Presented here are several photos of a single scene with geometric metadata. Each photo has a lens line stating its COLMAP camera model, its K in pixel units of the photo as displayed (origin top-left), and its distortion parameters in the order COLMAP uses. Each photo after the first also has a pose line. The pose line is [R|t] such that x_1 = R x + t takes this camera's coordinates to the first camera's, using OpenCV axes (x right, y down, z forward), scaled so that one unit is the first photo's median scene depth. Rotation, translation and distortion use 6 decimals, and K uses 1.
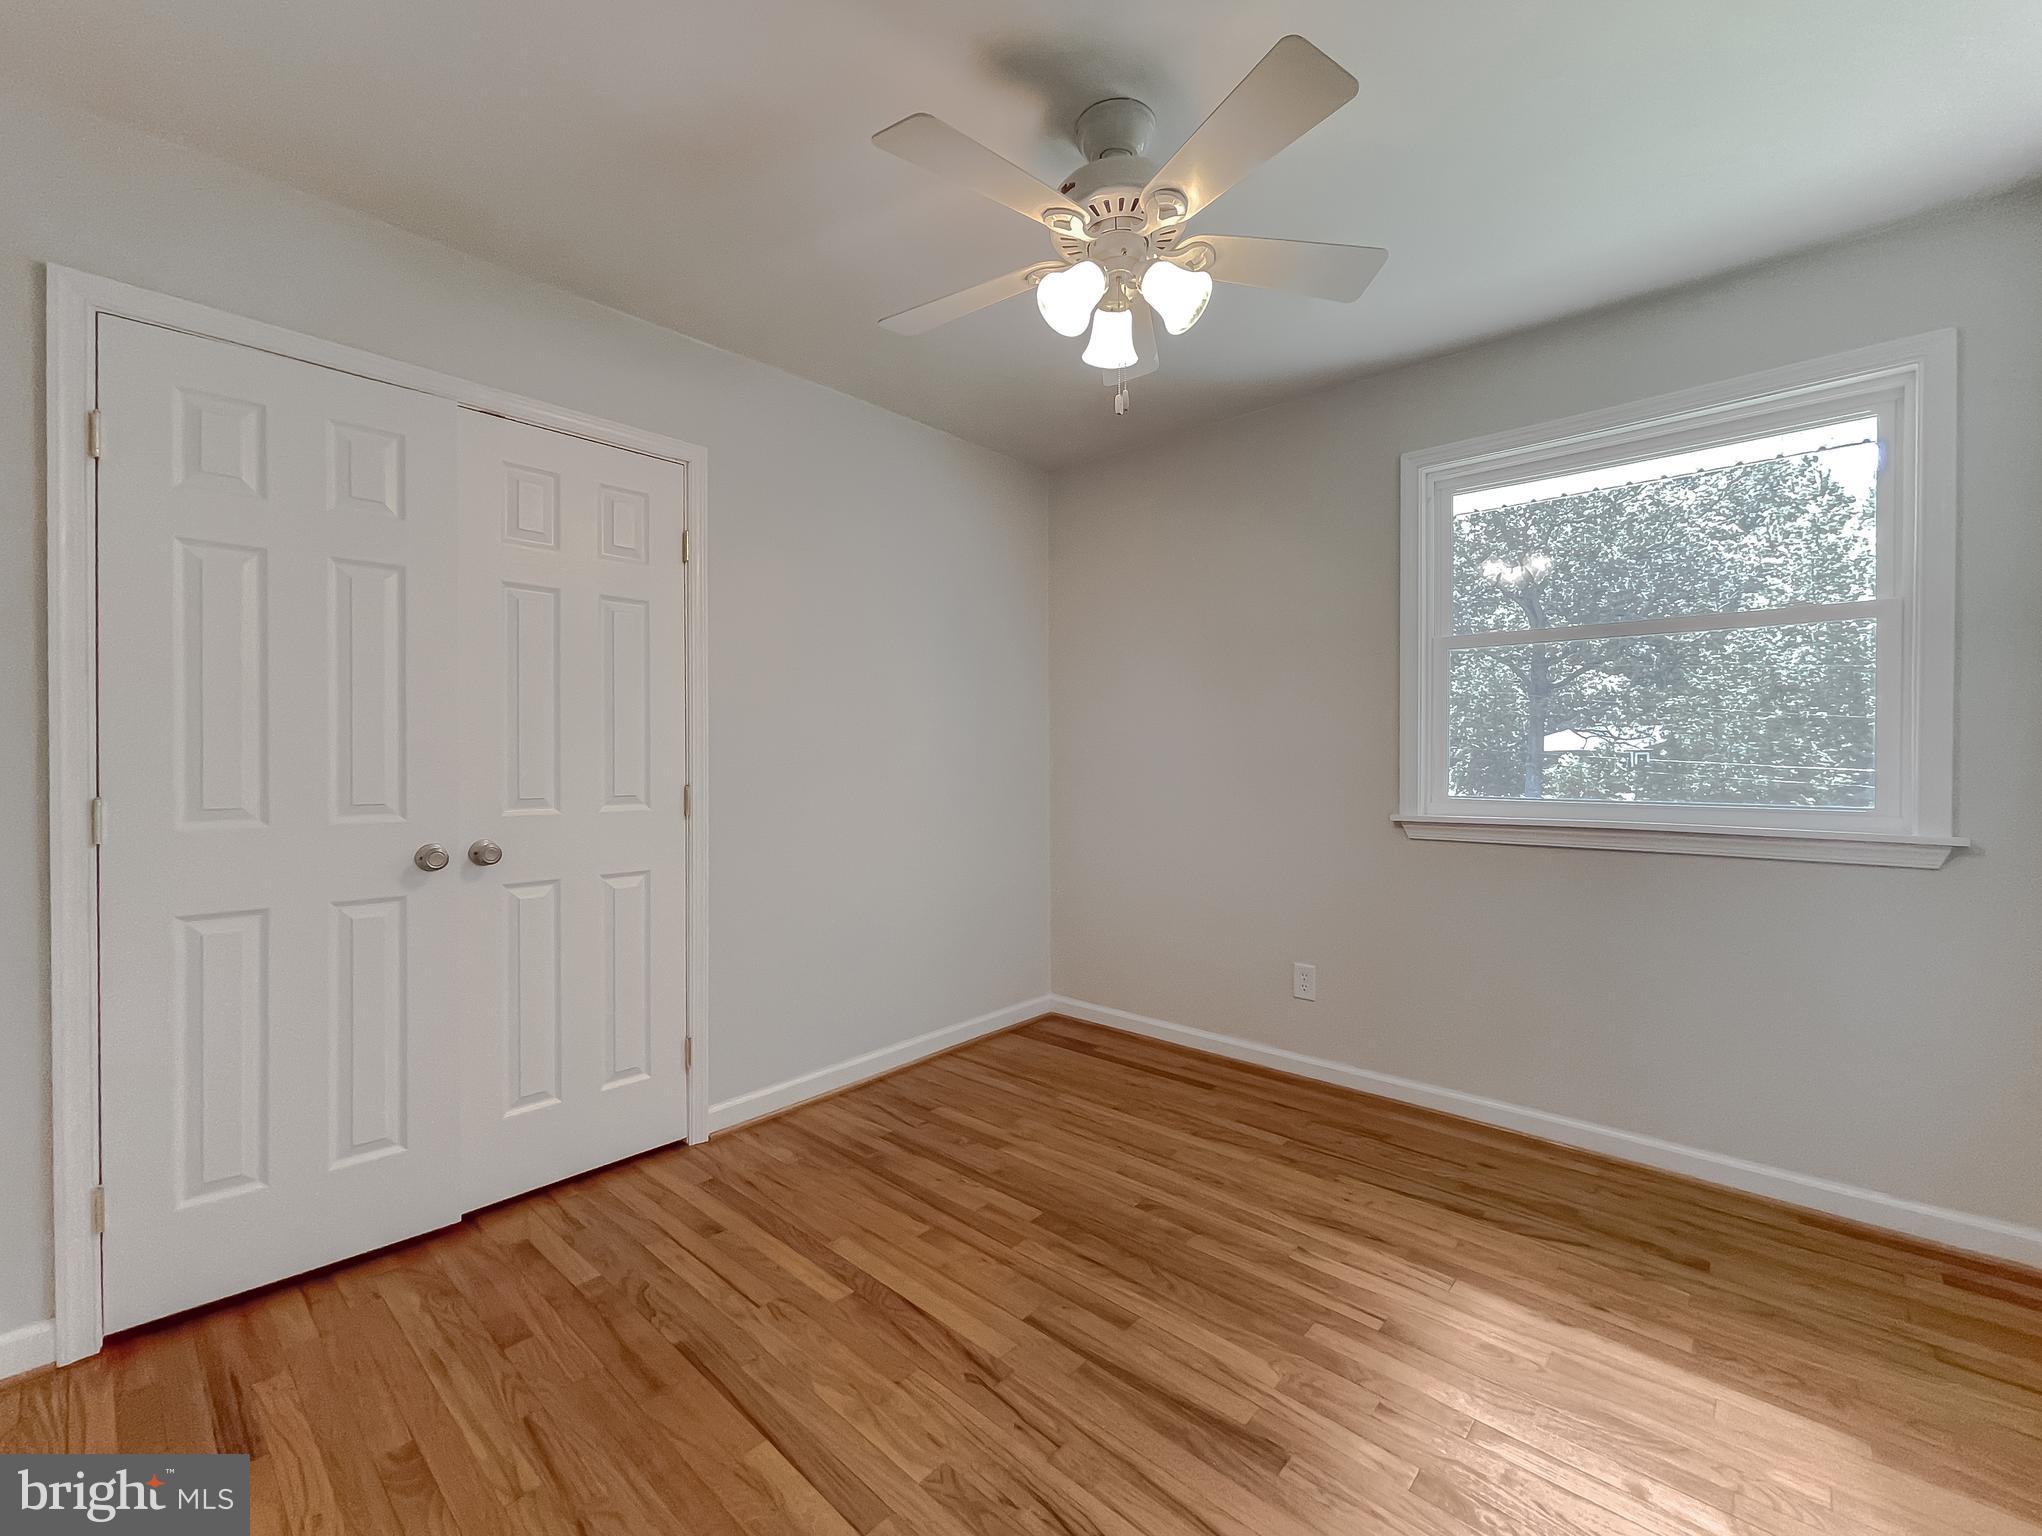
lens RADIAL K [[872.2, 0, 1021.0], [0, 872.2, 768.0], [0, 0, 1]] dist [0.011860, 0.000417]
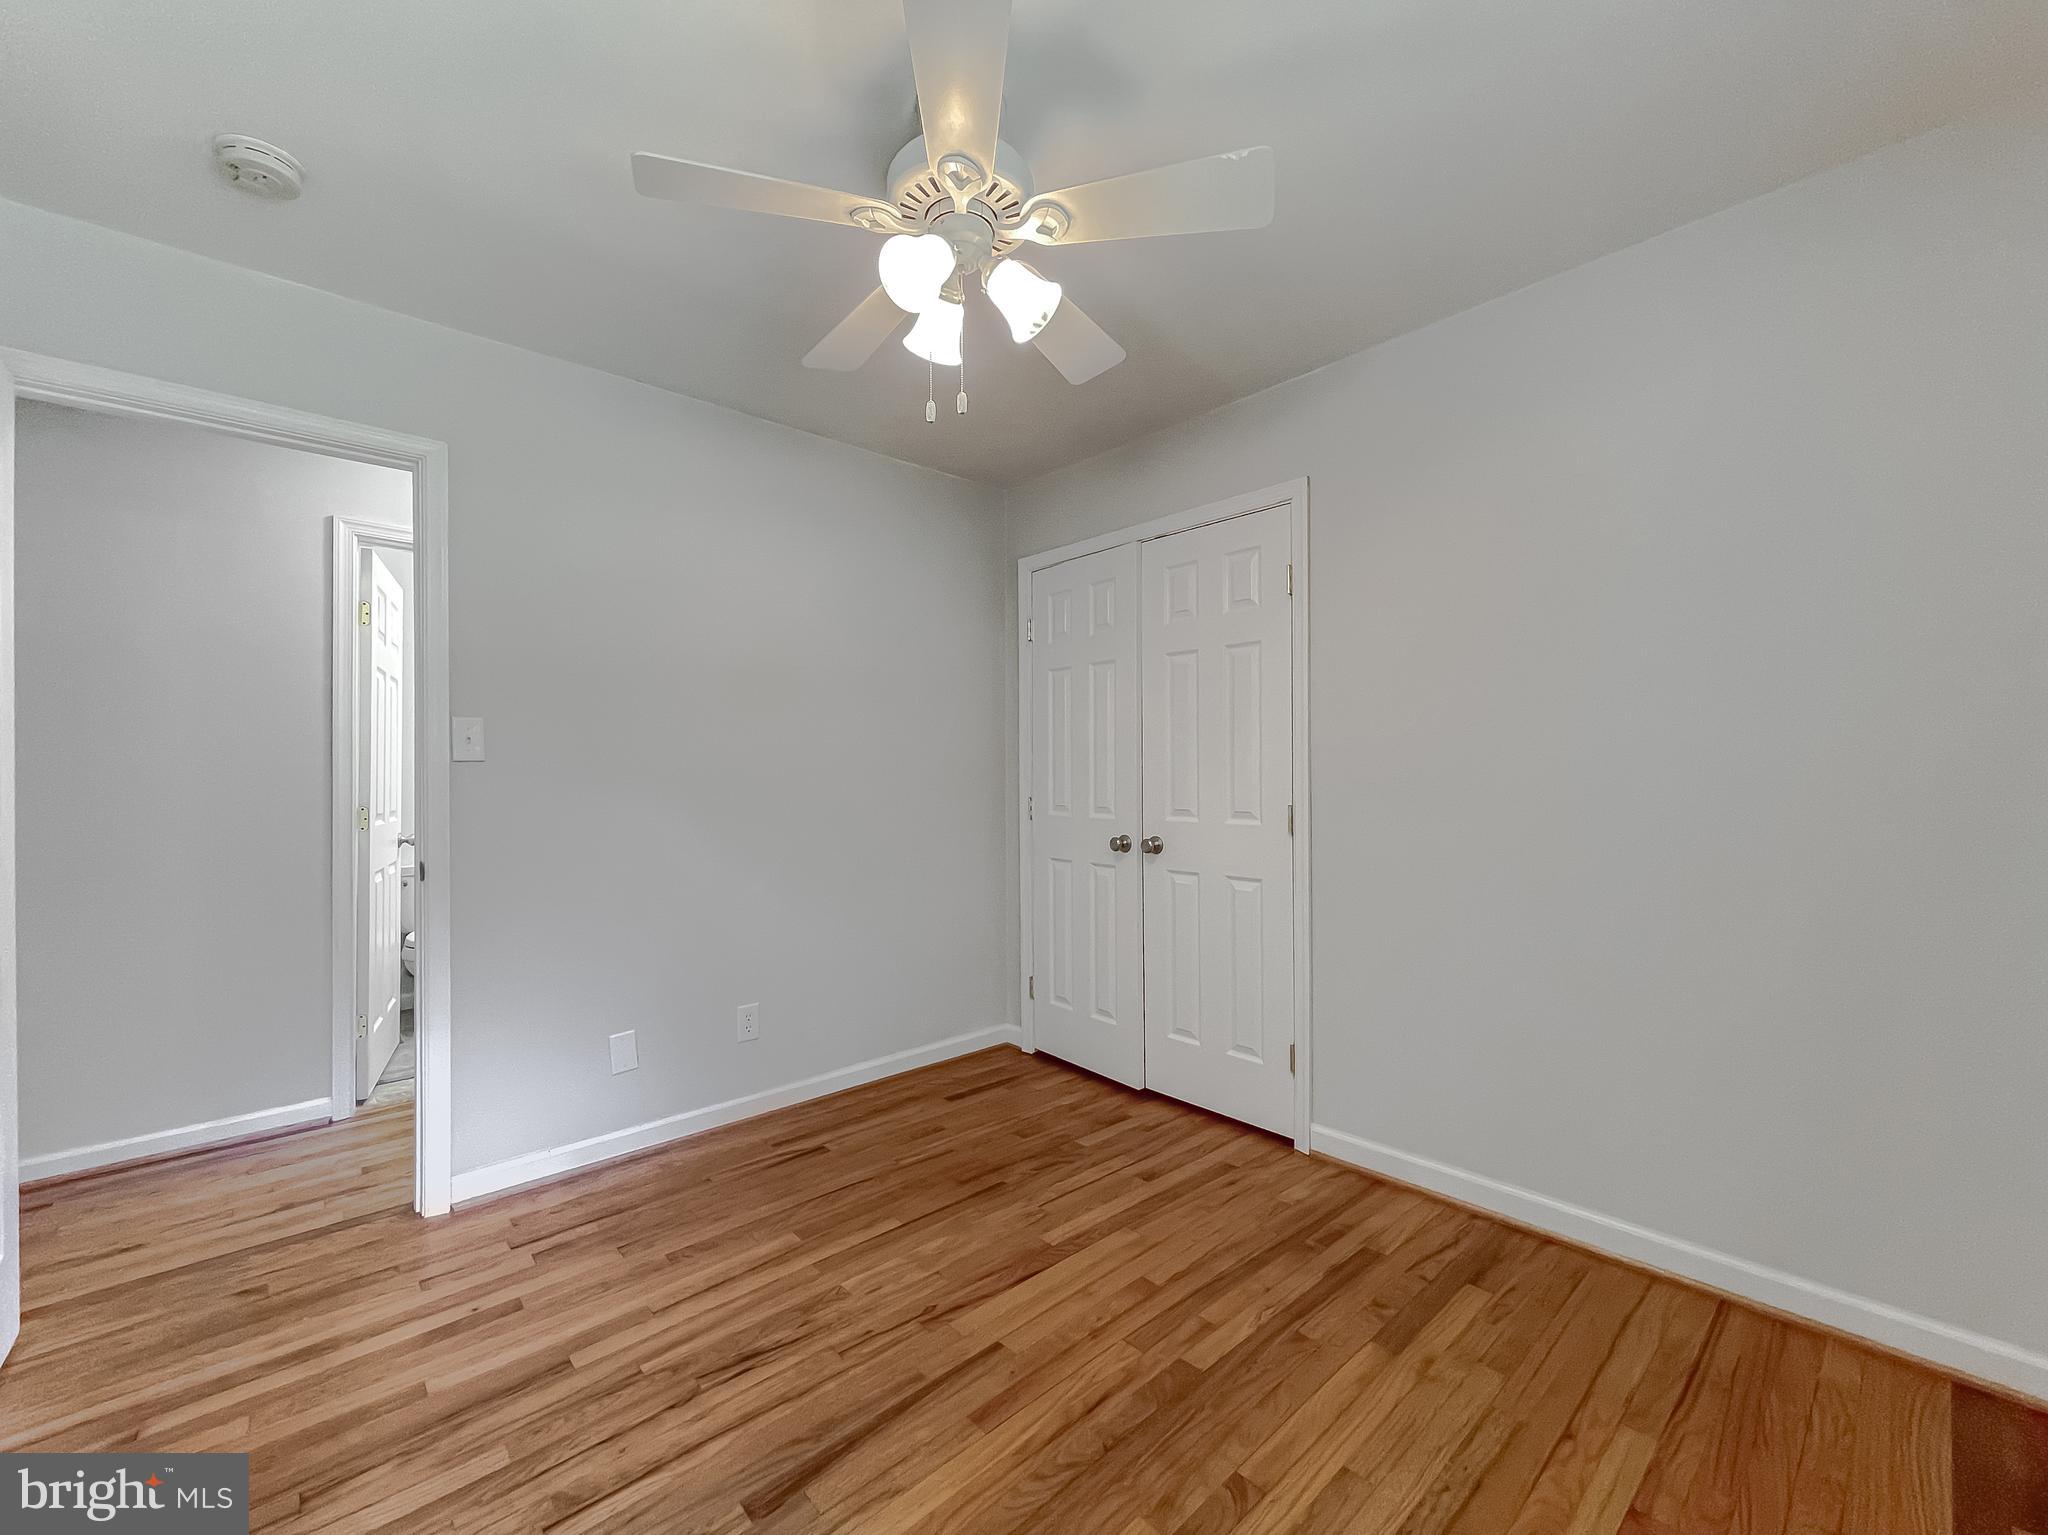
lens RADIAL K [[839.9, 0, 1012.5], [0, 839.9, 770.7], [0, 0, 1]] dist [-0.001829, 0.000679]
pose [[-0.107442, -0.005565, -0.994196, 0.884523], [-0.008565, 0.999952, -0.004671, -0.019652], [0.994174, 0.008013, -0.107485, 1.025291]]
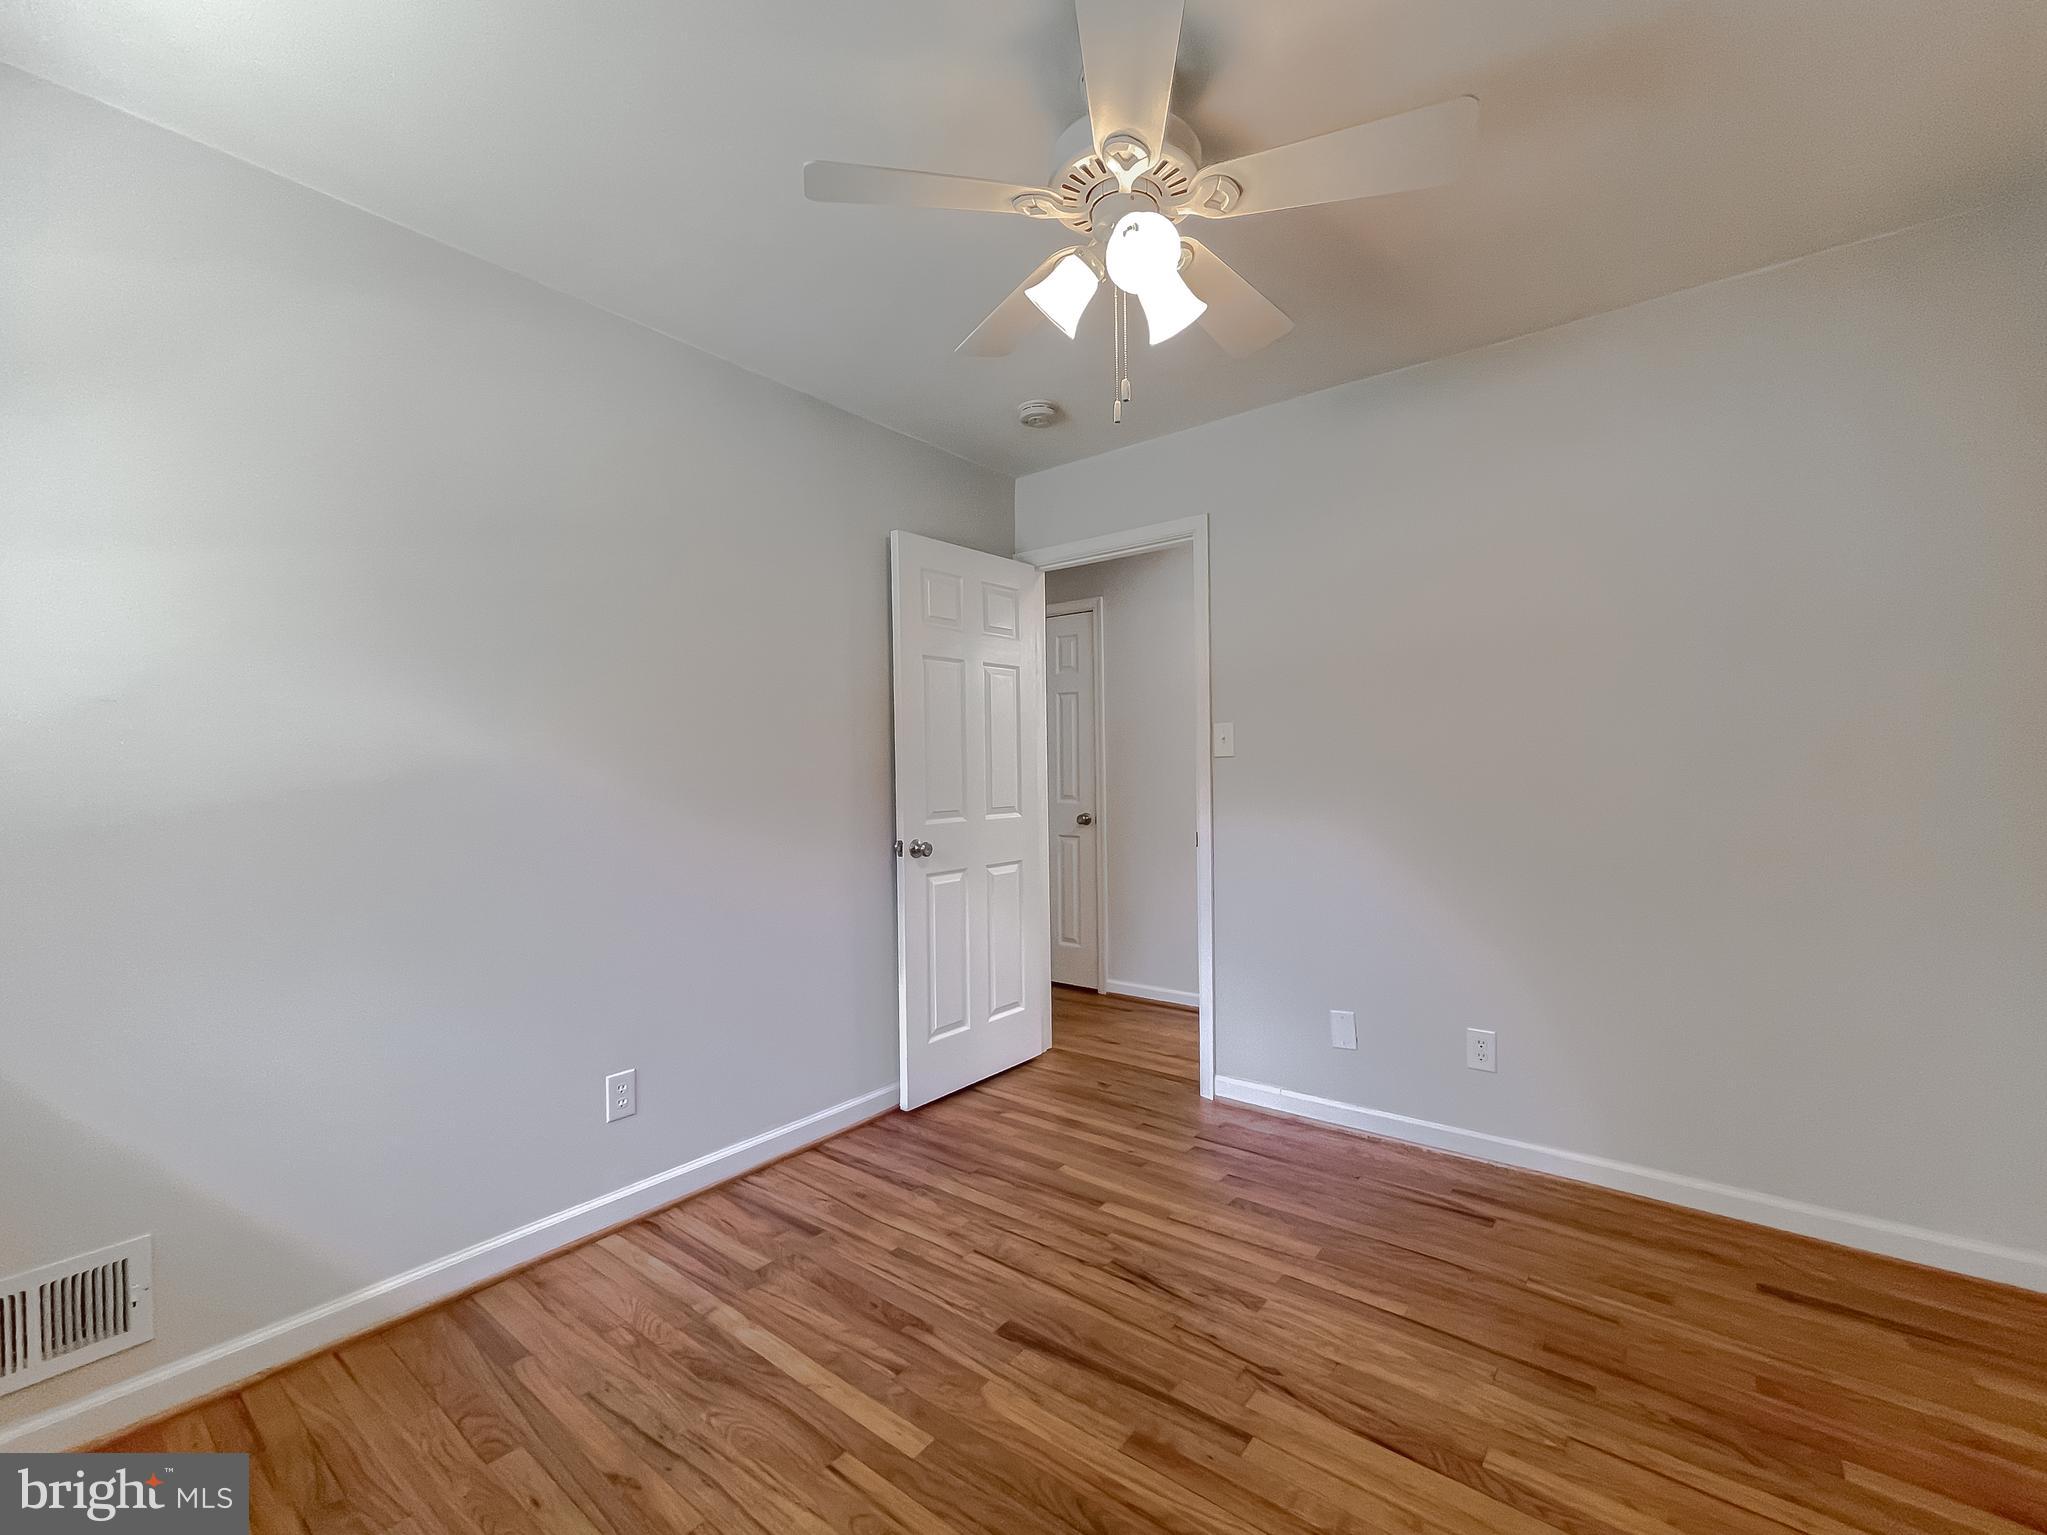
lens RADIAL K [[874.6, 0, 1019.6], [0, 874.6, 769.2], [0, 0, 1]] dist [-0.000968, 0.000404]
pose [[-0.998378, 0.013290, -0.055361, 0.247345], [0.012511, 0.999818, 0.014382, -0.036294], [0.055542, 0.013666, -0.998363, 1.686579]]
